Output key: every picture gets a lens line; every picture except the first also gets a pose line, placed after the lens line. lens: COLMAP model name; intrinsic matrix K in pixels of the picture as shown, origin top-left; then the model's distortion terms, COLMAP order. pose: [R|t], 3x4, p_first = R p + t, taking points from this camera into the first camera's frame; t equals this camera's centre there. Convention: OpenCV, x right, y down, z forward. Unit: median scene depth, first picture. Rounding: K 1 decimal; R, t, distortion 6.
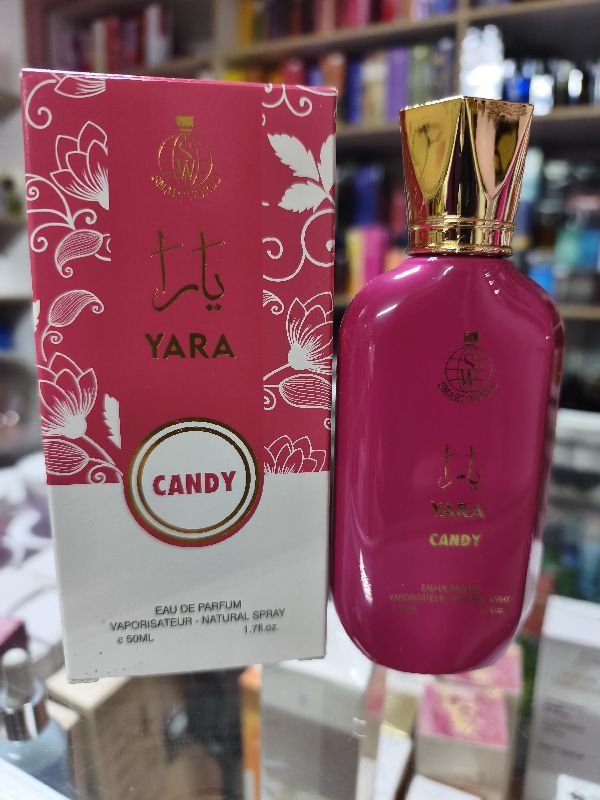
lens RADIAL K [[597.2, 0, 301.4], [0, 597.2, 410.3], [0, 0, 1]] dist [-0.102466, 0.036267]
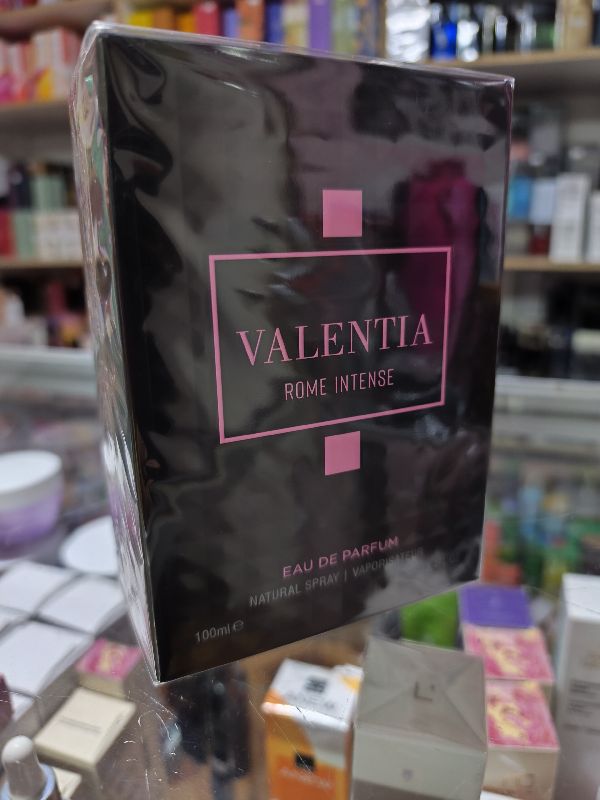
lens RADIAL K [[597.2, 0, 305.8], [0, 597.2, 409.0], [0, 0, 1]] dist [-0.102466, 0.036267]
pose [[0.987681, -0.070678, 0.139607, -0.104406], [0.060423, 0.995246, 0.076379, -0.051184], [-0.144342, -0.067003, 0.987257, 0.107851]]
